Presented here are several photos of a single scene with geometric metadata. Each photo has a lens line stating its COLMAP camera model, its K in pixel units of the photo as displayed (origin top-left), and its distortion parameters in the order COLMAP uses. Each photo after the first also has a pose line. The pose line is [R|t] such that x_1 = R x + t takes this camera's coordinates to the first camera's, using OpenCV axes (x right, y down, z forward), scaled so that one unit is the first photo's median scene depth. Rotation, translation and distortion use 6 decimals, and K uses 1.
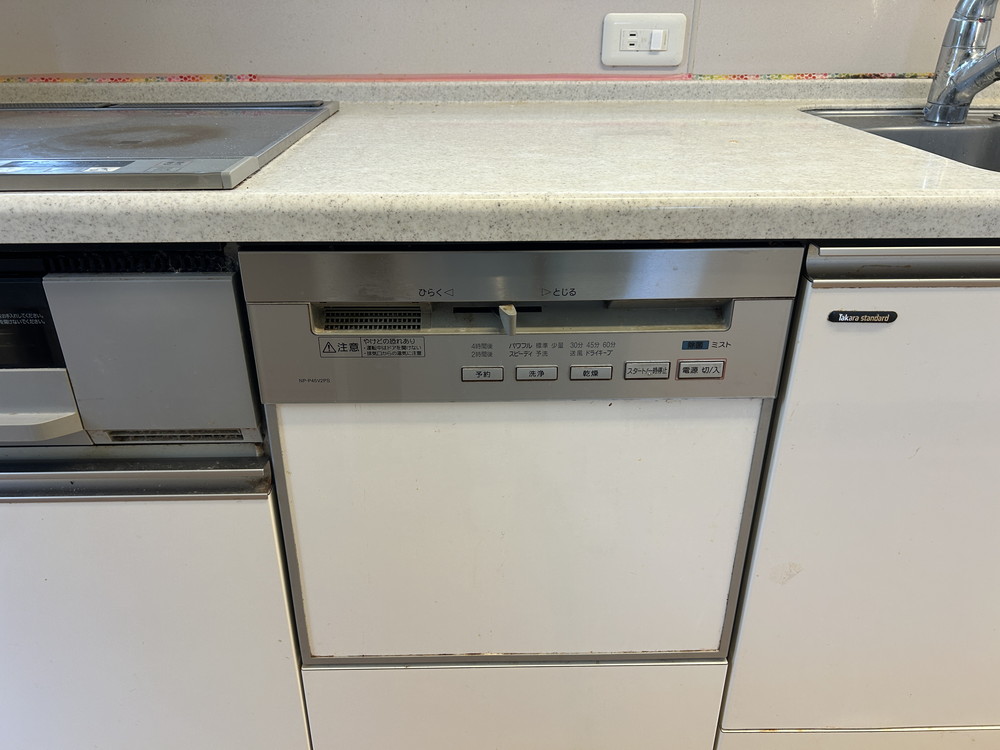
lens RADIAL K [[758.9, 0, 473.1], [0, 758.9, 370.4], [0, 0, 1]] dist [0.038691, -0.043095]
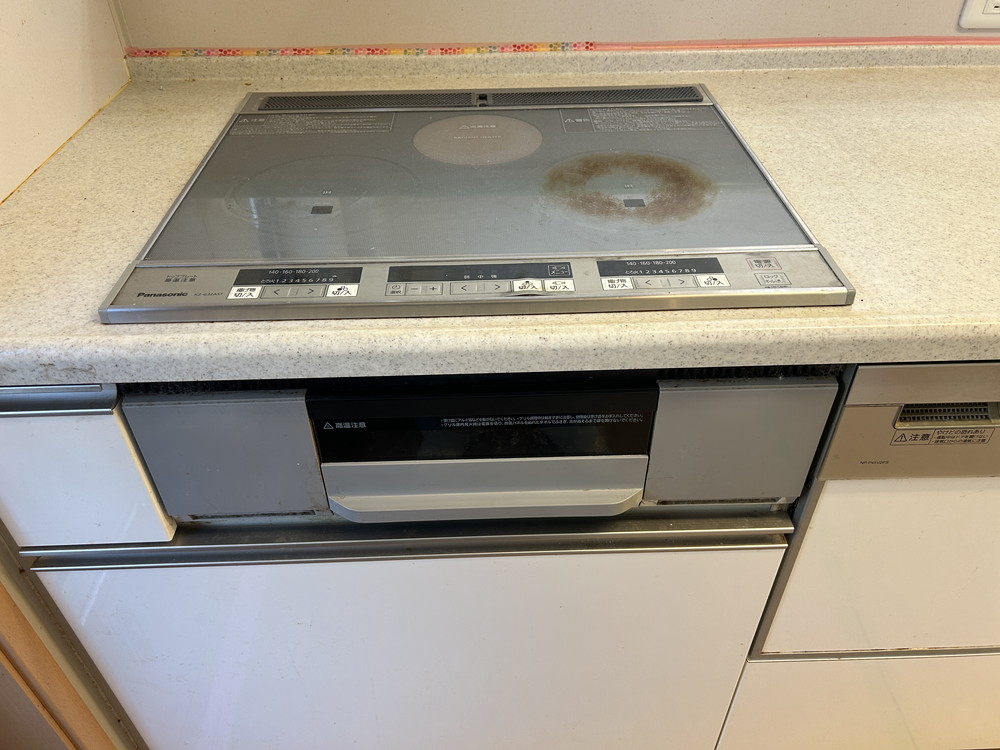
lens RADIAL K [[758.9, 0, 498.0], [0, 758.9, 376.0], [0, 0, 1]] dist [0.038691, -0.043095]
pose [[0.999840, -0.013219, 0.012062, -0.768828], [0.010206, 0.974901, 0.222404, -0.359195], [-0.014699, -0.222245, 0.974880, -0.019773]]
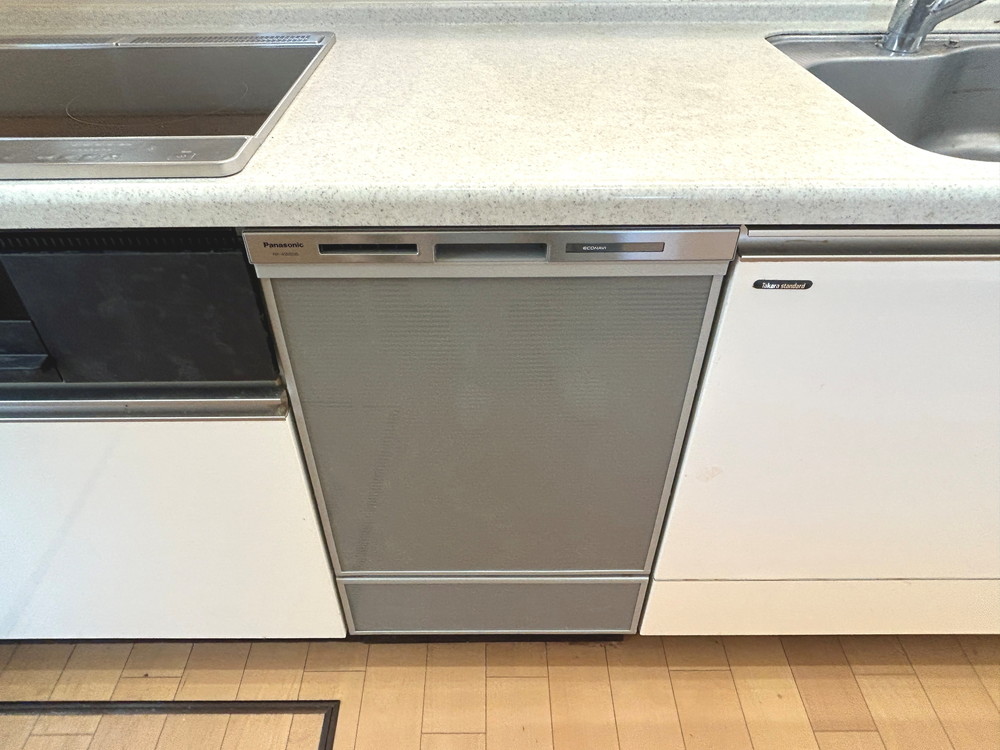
lens RADIAL K [[662.3, 0, 468.8], [0, 662.3, 363.4], [0, 0, 1]] dist [0.003501, -0.007284]
pose [[0.999884, 0.006459, -0.013795, 0.044034], [-0.003212, 0.974685, 0.223561, -0.176928], [0.014890, -0.223491, 0.974592, -0.021376]]
